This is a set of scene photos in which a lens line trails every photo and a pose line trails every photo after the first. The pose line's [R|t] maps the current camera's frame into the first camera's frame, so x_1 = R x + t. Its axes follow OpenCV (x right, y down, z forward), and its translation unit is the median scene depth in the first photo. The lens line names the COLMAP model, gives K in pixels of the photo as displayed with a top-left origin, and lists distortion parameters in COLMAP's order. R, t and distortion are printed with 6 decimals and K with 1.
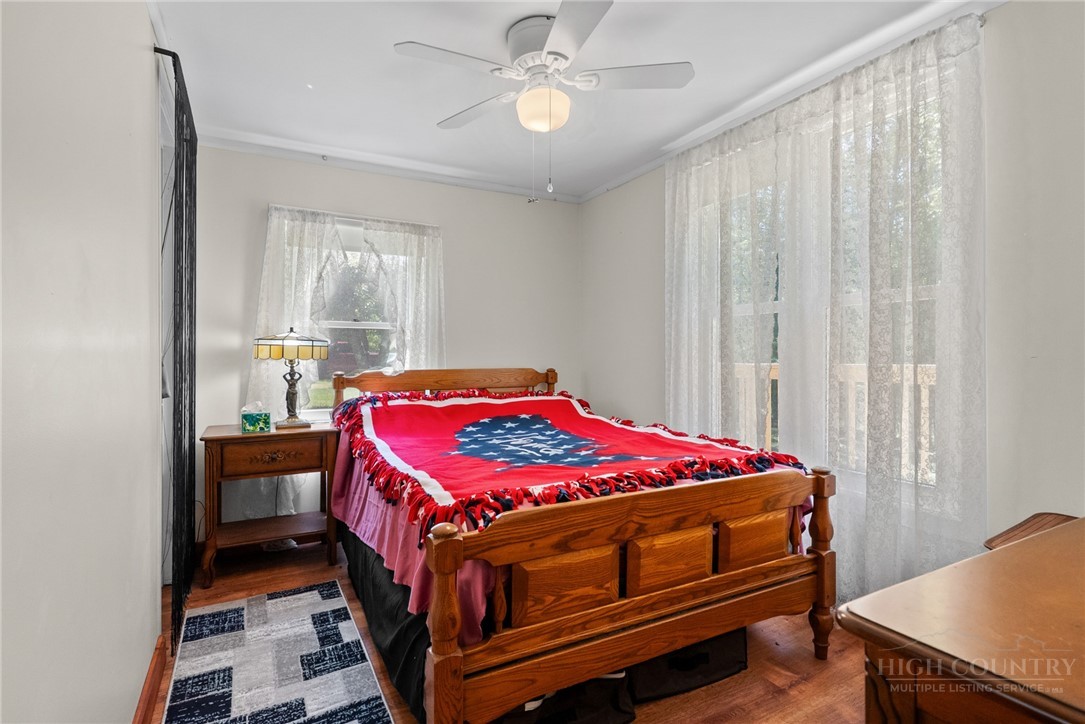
lens RADIAL K [[527.2, 0, 540.7], [0, 527.2, 360.6], [0, 0, 1]] dist [0.002670, -0.002724]
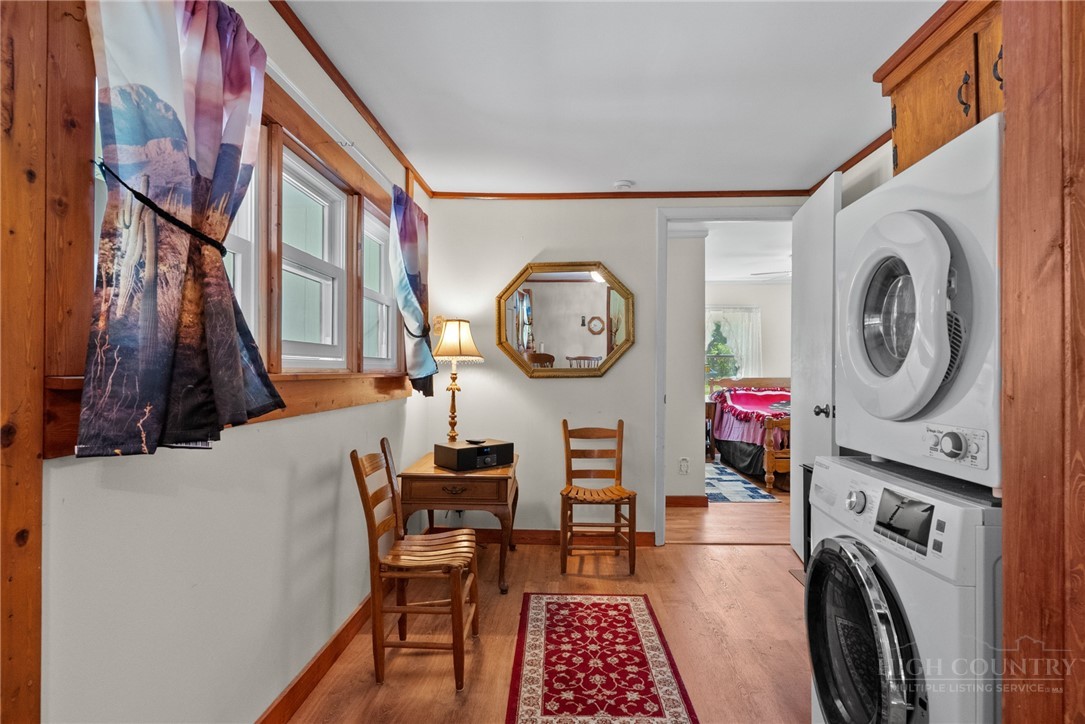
lens RADIAL K [[527.2, 0, 541.7], [0, 527.2, 366.6], [0, 0, 1]] dist [0.002670, -0.002724]
pose [[0.854862, -0.001184, -0.518853, 0.183548], [-0.005384, 0.999923, -0.011151, 0.001456], [0.518827, 0.012326, 0.854790, -1.468200]]
